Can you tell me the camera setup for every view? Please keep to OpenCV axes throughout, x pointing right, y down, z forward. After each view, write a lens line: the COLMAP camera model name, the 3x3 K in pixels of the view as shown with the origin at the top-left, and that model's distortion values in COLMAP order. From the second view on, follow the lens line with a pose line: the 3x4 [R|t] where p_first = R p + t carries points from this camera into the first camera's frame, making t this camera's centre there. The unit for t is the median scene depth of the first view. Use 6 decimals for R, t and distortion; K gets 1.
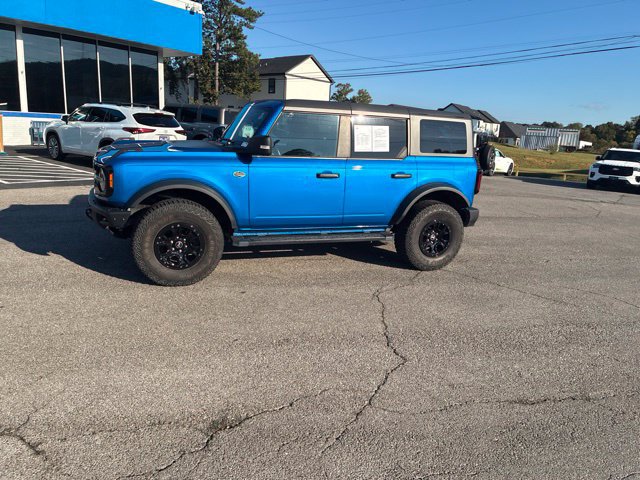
lens RADIAL K [[484.7, 0, 315.5], [0, 484.7, 237.1], [0, 0, 1]] dist [0.053428, -0.069691]
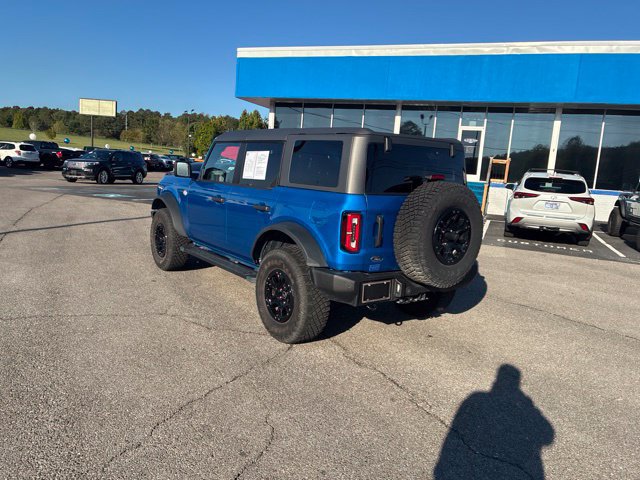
lens RADIAL K [[484.7, 0, 320.7], [0, 484.7, 235.6], [0, 0, 1]] dist [0.053428, -0.069691]
pose [[0.258588, 0.091450, -0.961649, 0.931120], [-0.268652, 0.963043, 0.019342, -0.112871], [0.927878, 0.253347, 0.273600, 0.808191]]
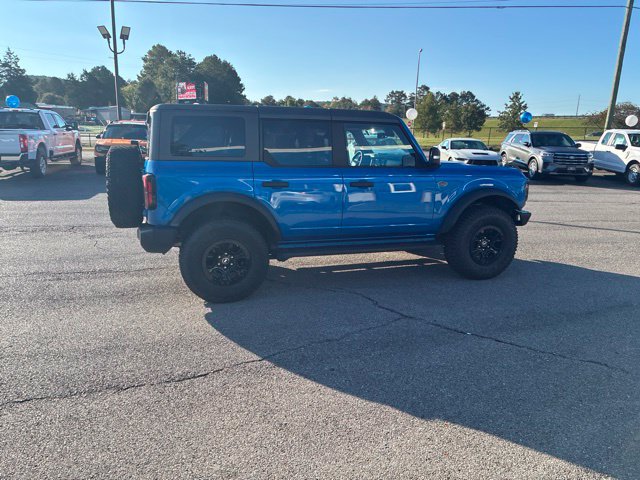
lens RADIAL K [[484.7, 0, 316.4], [0, 484.7, 244.8], [0, 0, 1]] dist [0.053428, -0.069691]
pose [[-0.993730, -0.093324, 0.061571, -0.074972], [-0.057727, 0.899888, 0.432283, -0.447610], [-0.095749, 0.426019, -0.899633, 1.936509]]
